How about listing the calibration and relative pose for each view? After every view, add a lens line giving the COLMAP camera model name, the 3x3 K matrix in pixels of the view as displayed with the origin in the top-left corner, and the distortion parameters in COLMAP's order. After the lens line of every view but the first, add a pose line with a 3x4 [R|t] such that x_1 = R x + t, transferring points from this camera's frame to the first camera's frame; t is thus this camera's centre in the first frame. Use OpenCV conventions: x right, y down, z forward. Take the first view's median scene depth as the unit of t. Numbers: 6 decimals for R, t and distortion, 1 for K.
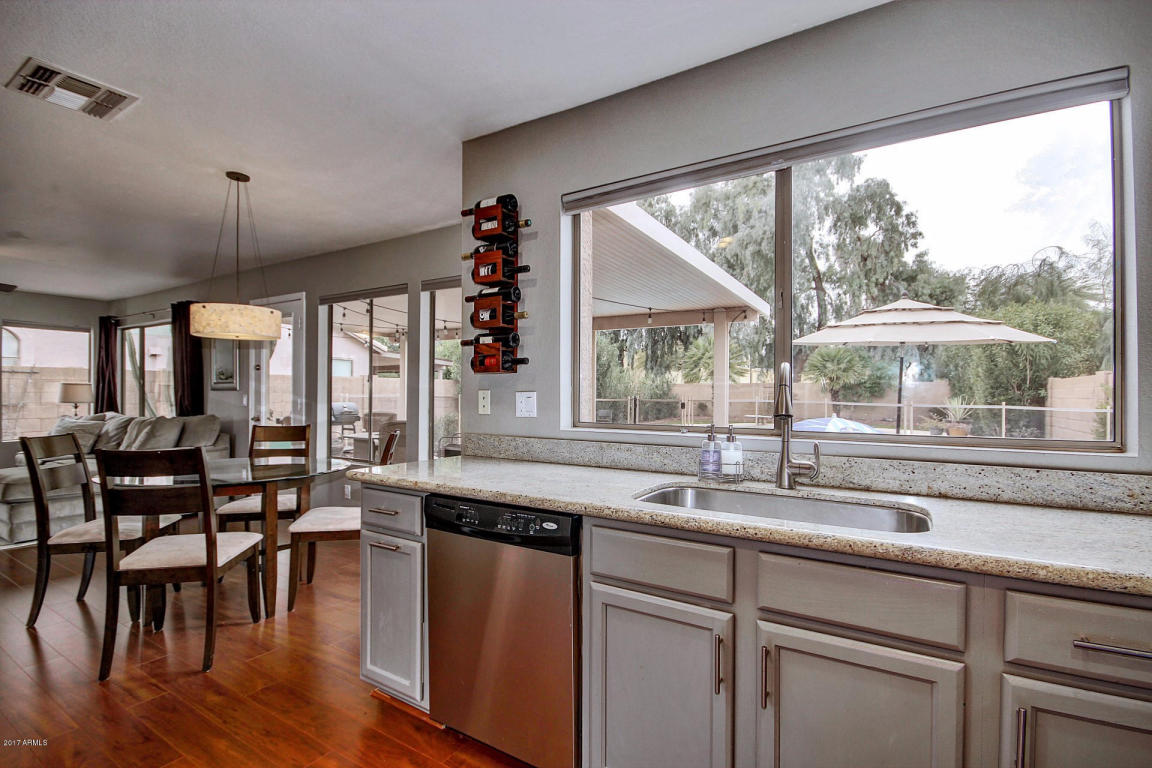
lens RADIAL K [[533.3, 0, 576.3], [0, 533.3, 384.8], [0, 0, 1]] dist [0.001959, -0.002328]
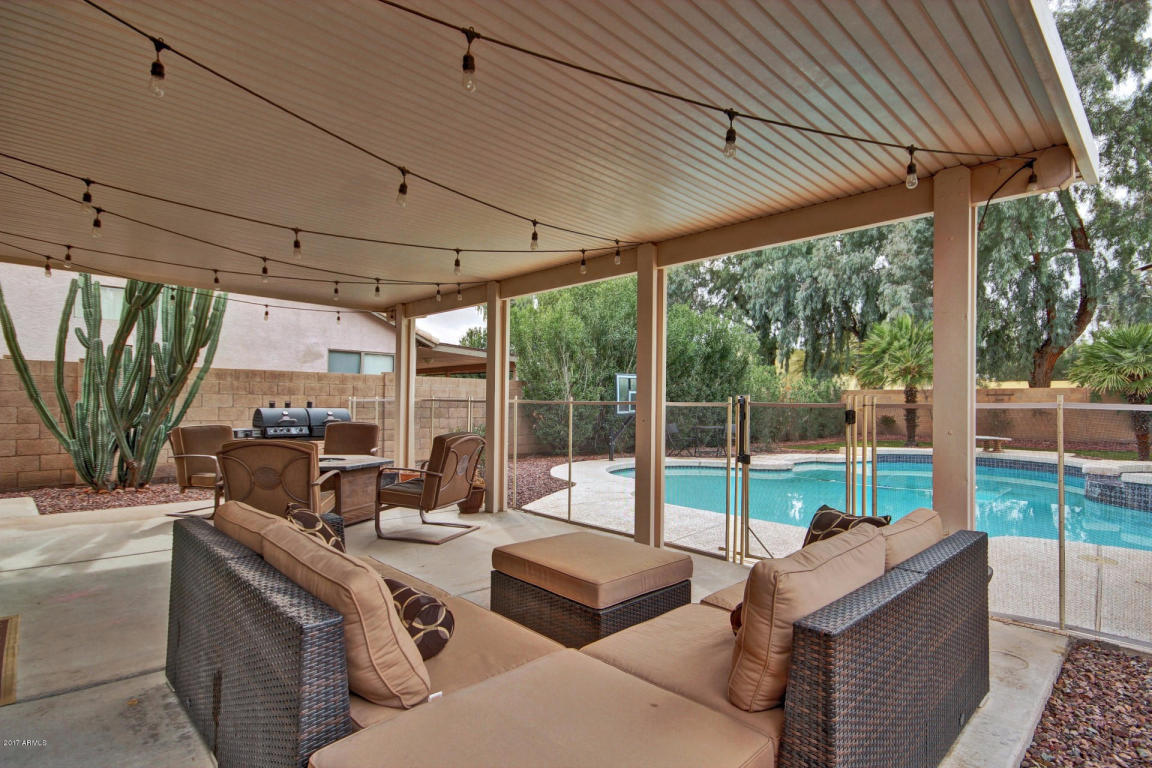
lens RADIAL K [[578.0, 0, 574.0], [0, 578.0, 382.7], [0, 0, 1]] dist [0.014950, -0.004874]
pose [[0.966430, -0.003268, -0.256908, 0.029953], [-0.002282, 0.999770, -0.021301, 0.006181], [0.256918, 0.021173, 0.966201, 0.140596]]
